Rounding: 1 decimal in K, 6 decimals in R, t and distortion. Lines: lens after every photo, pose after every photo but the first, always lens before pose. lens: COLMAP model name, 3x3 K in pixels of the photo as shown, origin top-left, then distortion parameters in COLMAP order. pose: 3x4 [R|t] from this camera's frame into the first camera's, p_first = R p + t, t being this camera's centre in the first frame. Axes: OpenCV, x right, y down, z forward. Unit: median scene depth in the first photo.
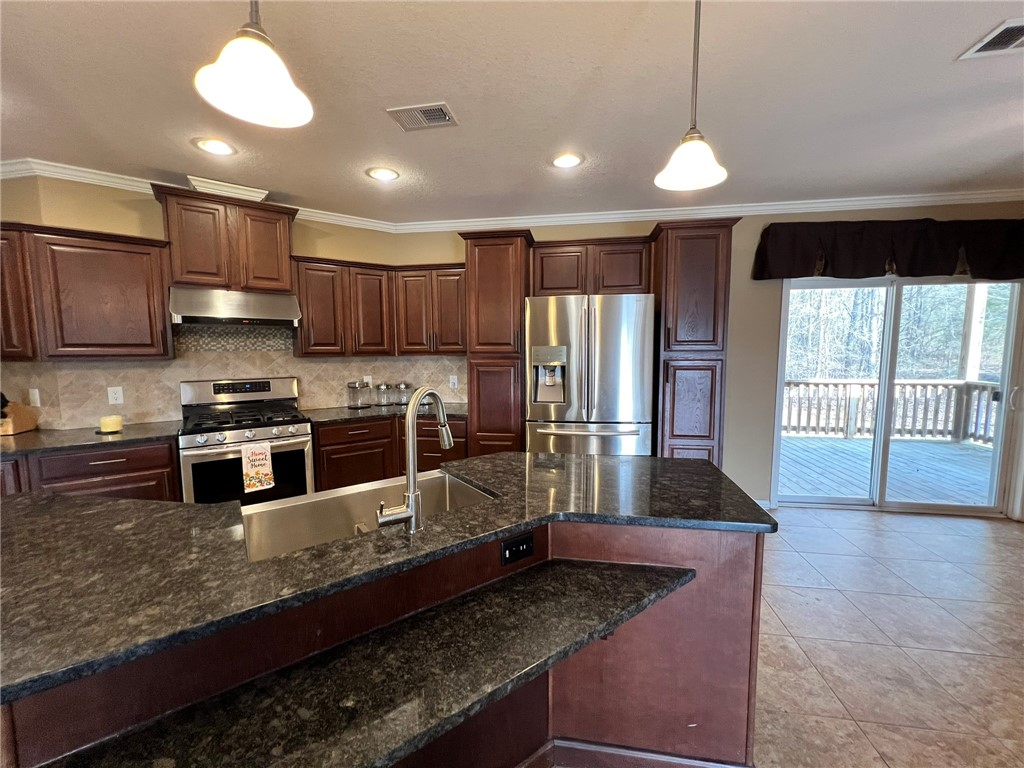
lens RADIAL K [[412.9, 0, 514.0], [0, 412.9, 385.4], [0, 0, 1]] dist [-0.000736, -0.000449]
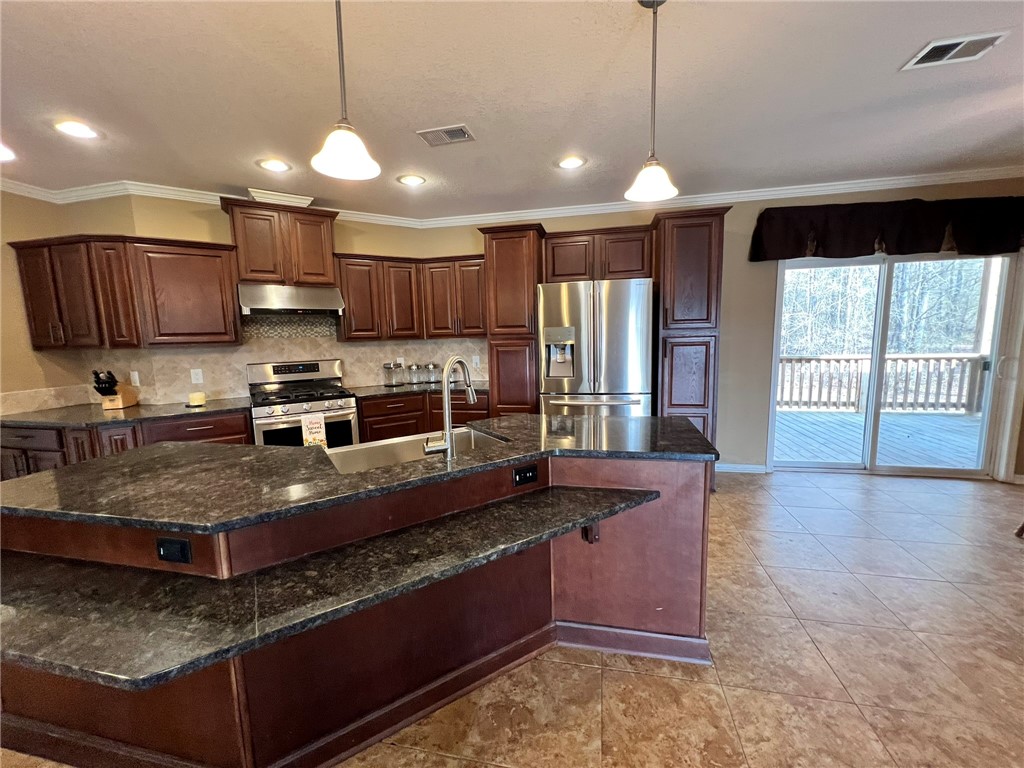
lens RADIAL K [[412.9, 0, 513.2], [0, 412.9, 385.7], [0, 0, 1]] dist [-0.000736, -0.000449]
pose [[0.998298, -0.013923, -0.056628, 0.021411], [0.016043, 0.999181, 0.037156, 0.021748], [0.056065, -0.038002, 0.997704, -0.146065]]
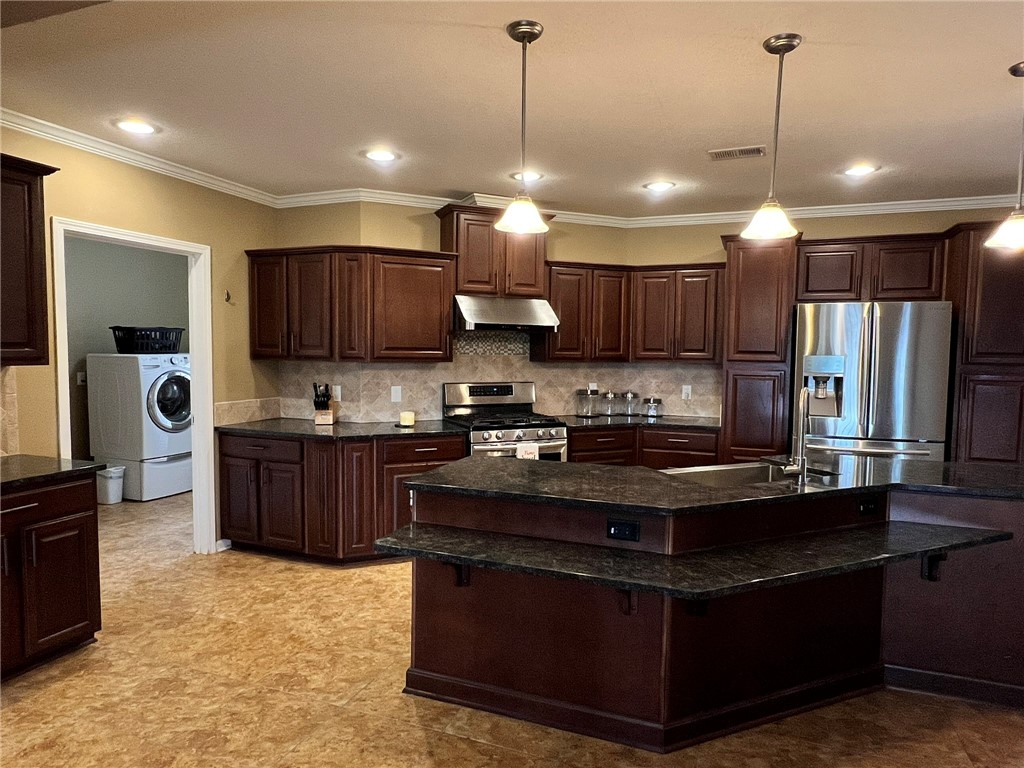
lens RADIAL K [[639.2, 0, 514.0], [0, 639.2, 391.8], [0, 0, 1]] dist [-0.004269, -0.000729]
pose [[0.977578, 0.029756, -0.208460, -0.306171], [-0.034506, 0.999220, -0.019186, 0.039787], [0.207727, 0.025949, 0.977843, -0.577640]]
